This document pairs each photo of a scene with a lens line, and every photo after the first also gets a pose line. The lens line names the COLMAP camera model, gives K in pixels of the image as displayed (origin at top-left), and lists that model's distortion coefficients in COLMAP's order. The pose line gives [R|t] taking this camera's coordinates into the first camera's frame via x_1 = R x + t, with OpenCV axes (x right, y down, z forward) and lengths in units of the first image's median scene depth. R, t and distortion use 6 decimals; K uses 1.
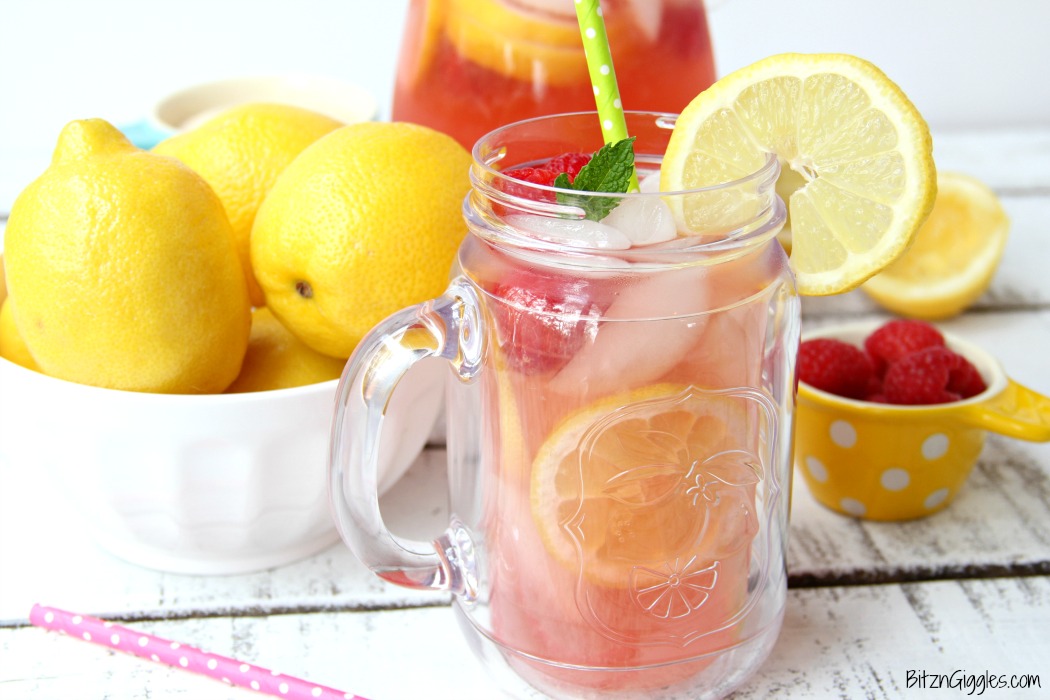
lens RADIAL K [[1846.6, 0, 525.0], [0, 1846.6, 350.0], [0, 0, 1]] dist [0.051786, 0.099415]
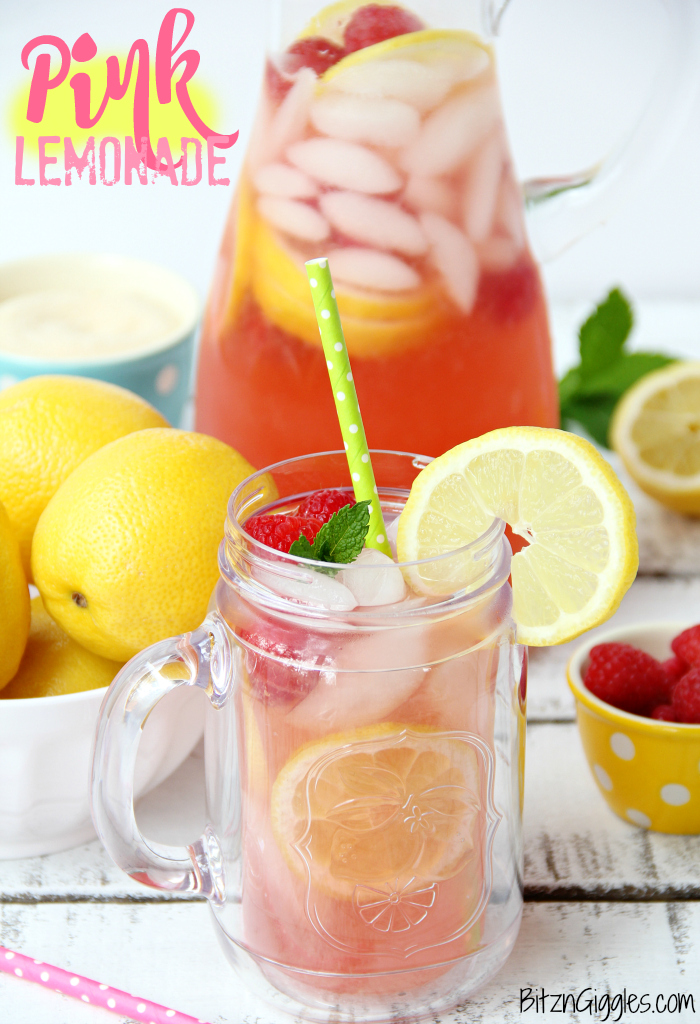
lens RADIAL K [[3610.9, 0, 350.0], [0, 3610.9, 512.0], [0, 0, 1]] dist [0.571296, -2.365995]
pose [[0.995663, 0.042573, -0.082715, 0.205259], [-0.037366, 0.997282, 0.063506, -0.222311], [0.085194, -0.060139, 0.994548, -1.052767]]
